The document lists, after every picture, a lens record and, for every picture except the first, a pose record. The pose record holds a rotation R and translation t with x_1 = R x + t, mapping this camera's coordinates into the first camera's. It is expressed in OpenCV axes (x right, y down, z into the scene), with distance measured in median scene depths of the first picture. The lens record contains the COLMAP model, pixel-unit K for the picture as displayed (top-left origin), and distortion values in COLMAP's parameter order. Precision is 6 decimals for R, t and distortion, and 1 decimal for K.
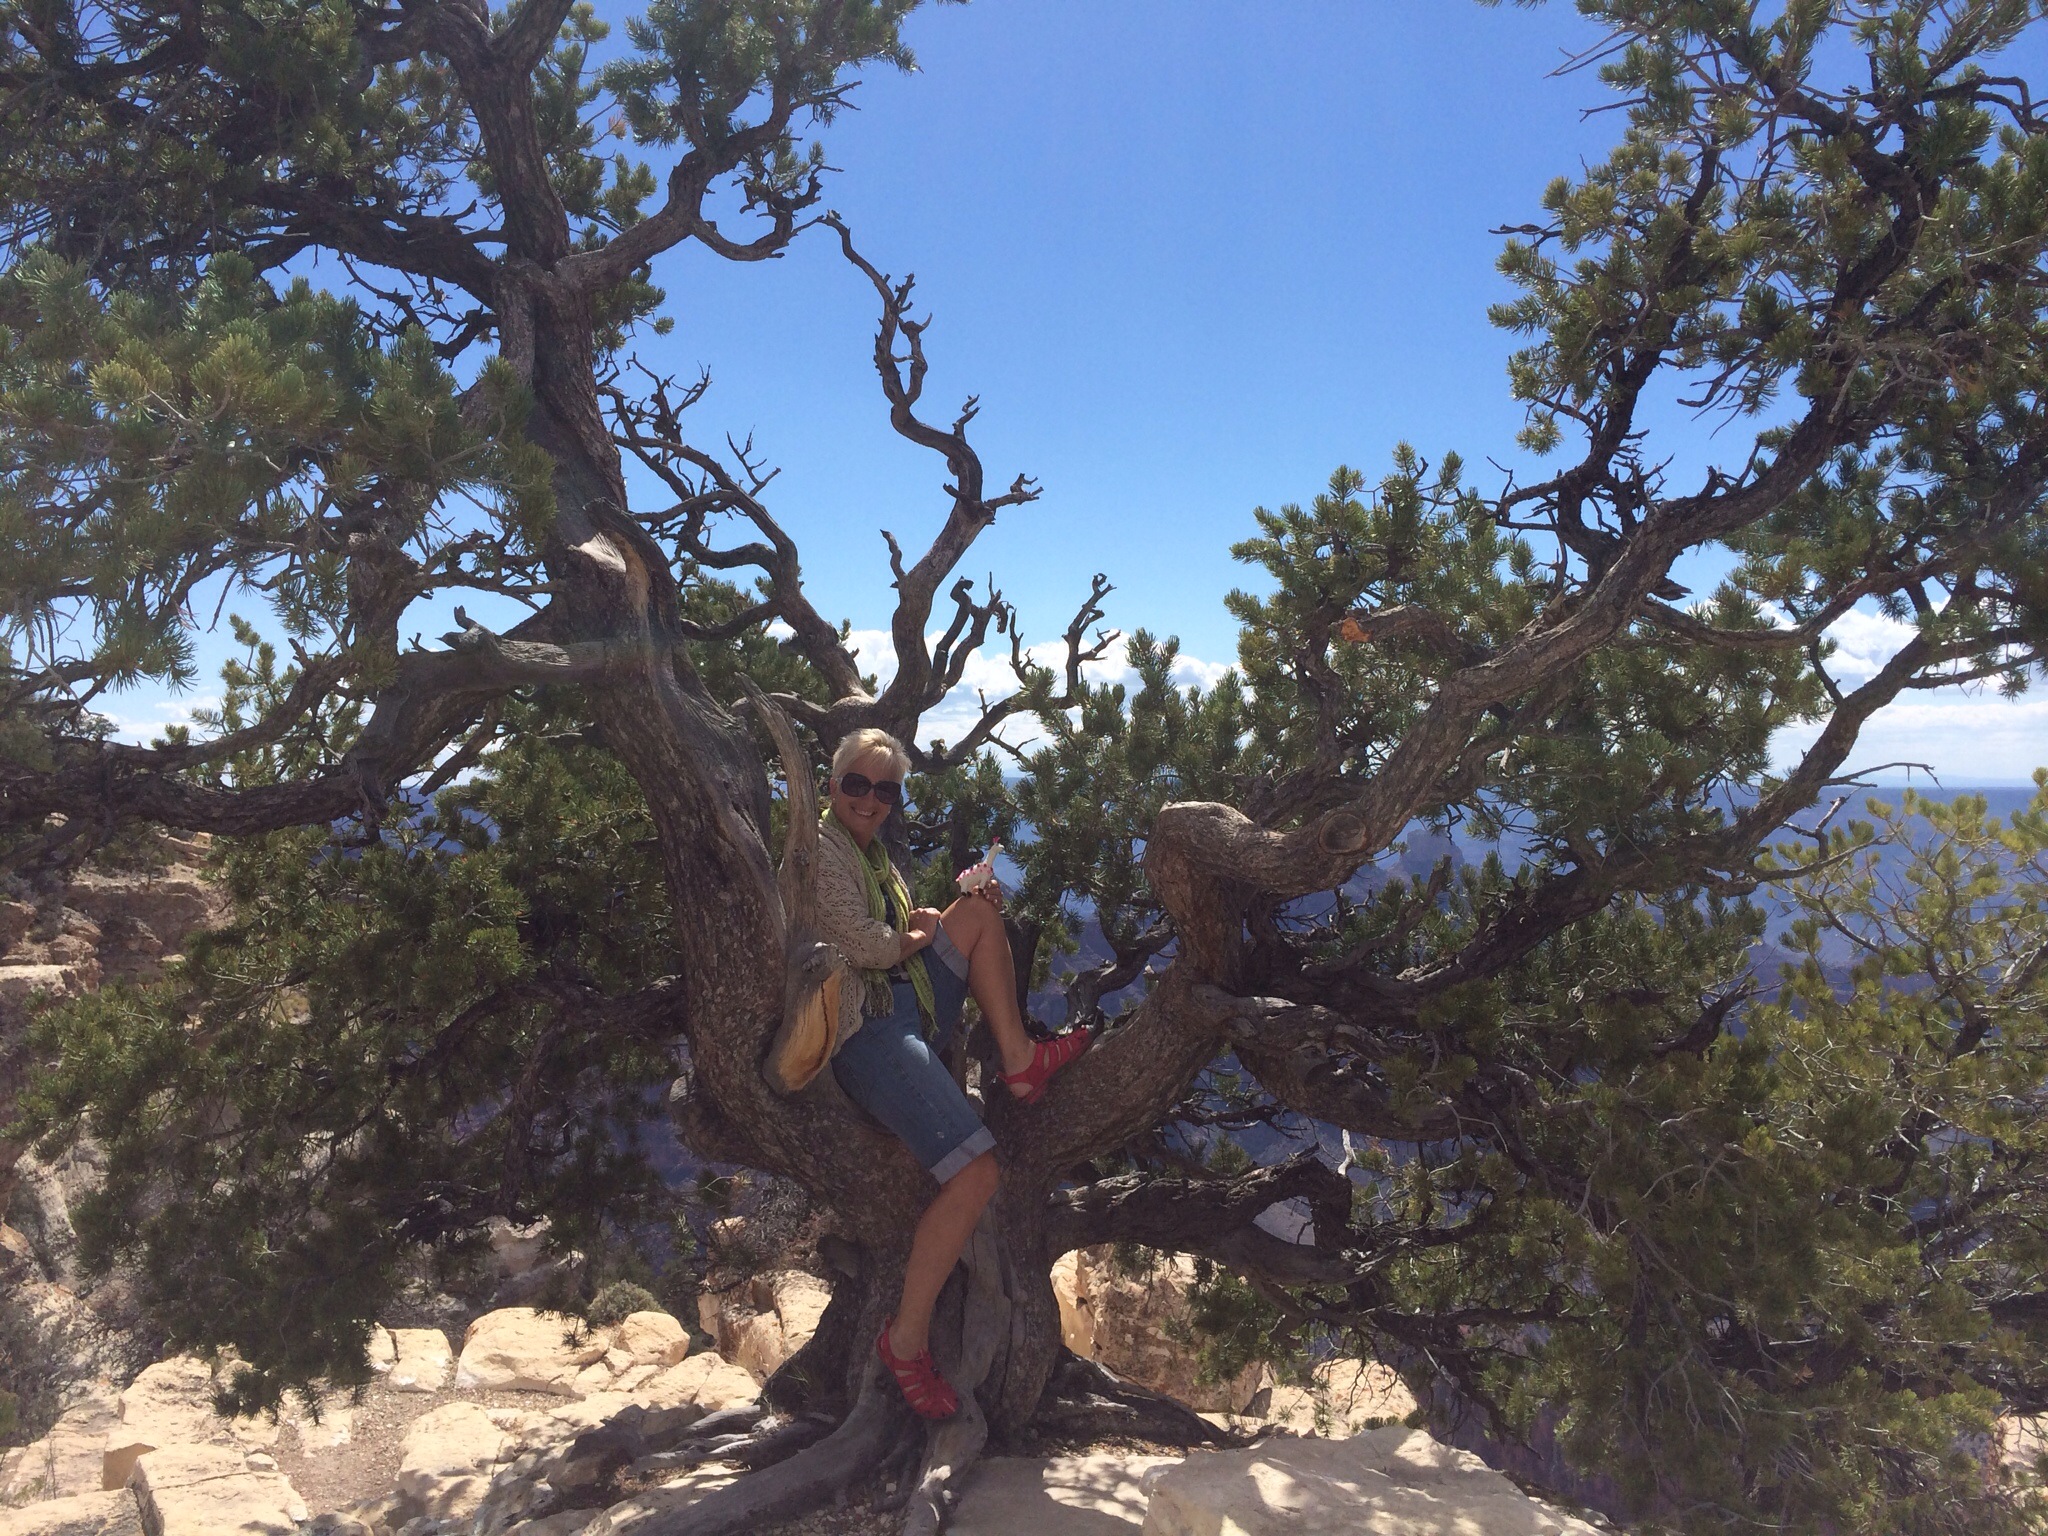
lens RADIAL K [[1793.8, 0, 1034.1], [0, 1793.8, 767.0], [0, 0, 1]] dist [0.060749, -0.062706]
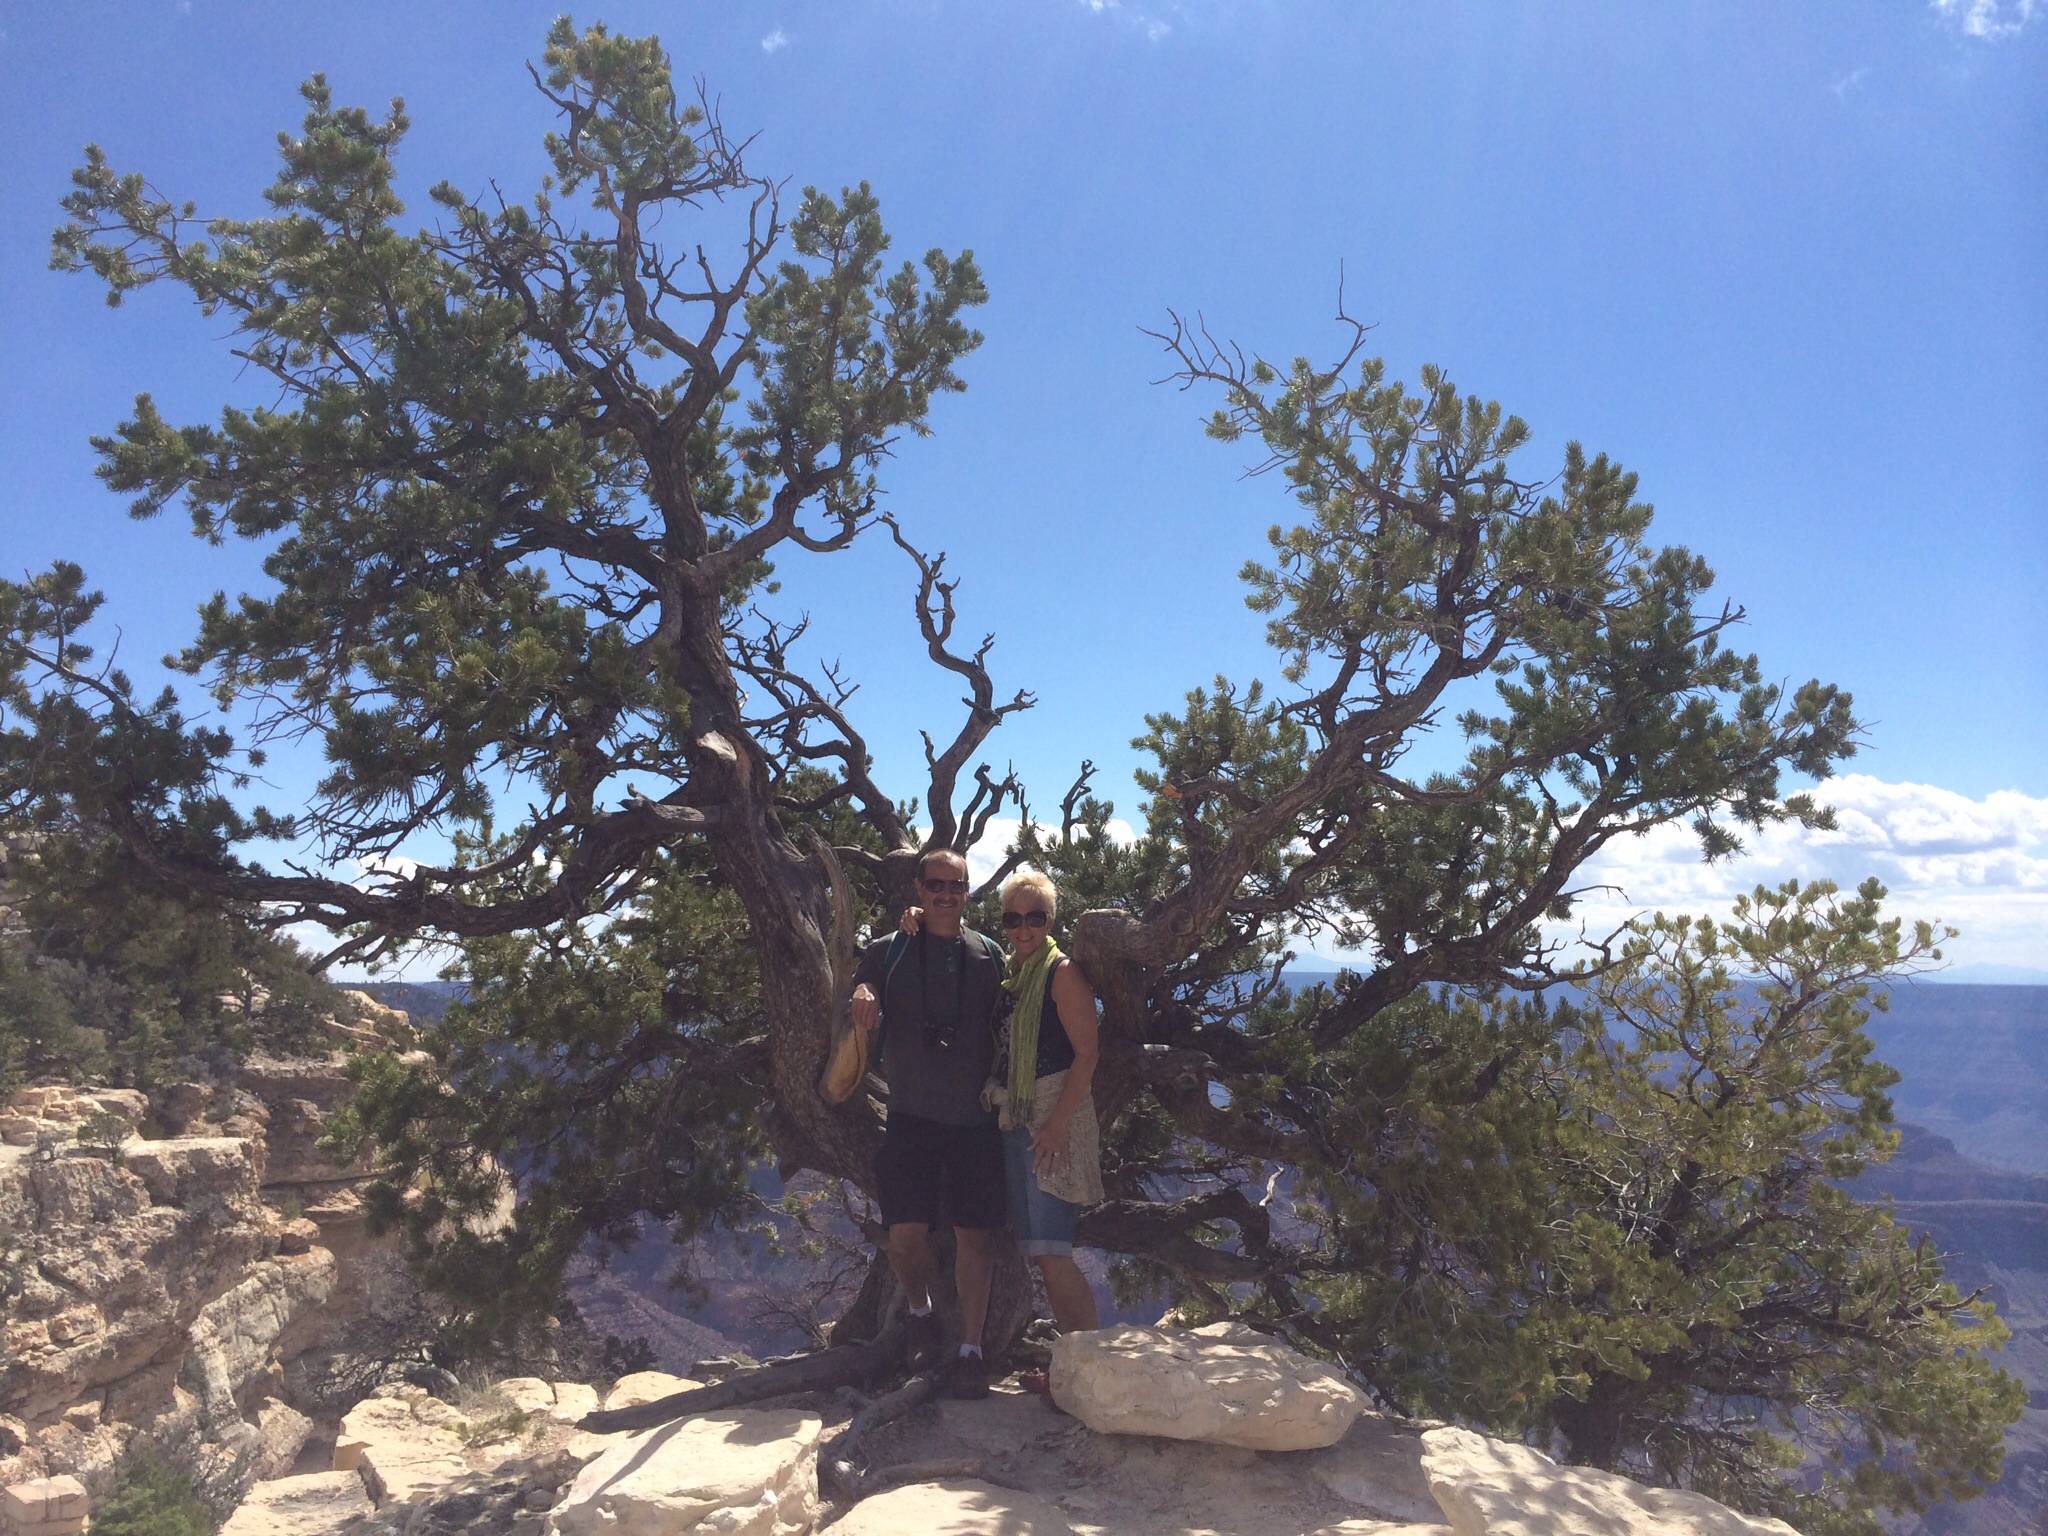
lens RADIAL K [[1793.8, 0, 1018.8], [0, 1793.8, 759.3], [0, 0, 1]] dist [0.060749, -0.062706]
pose [[0.996395, -0.007102, -0.084537, 0.112678], [-0.002267, 0.993905, -0.110214, 0.046627], [0.084805, 0.110008, 0.990306, -0.391763]]
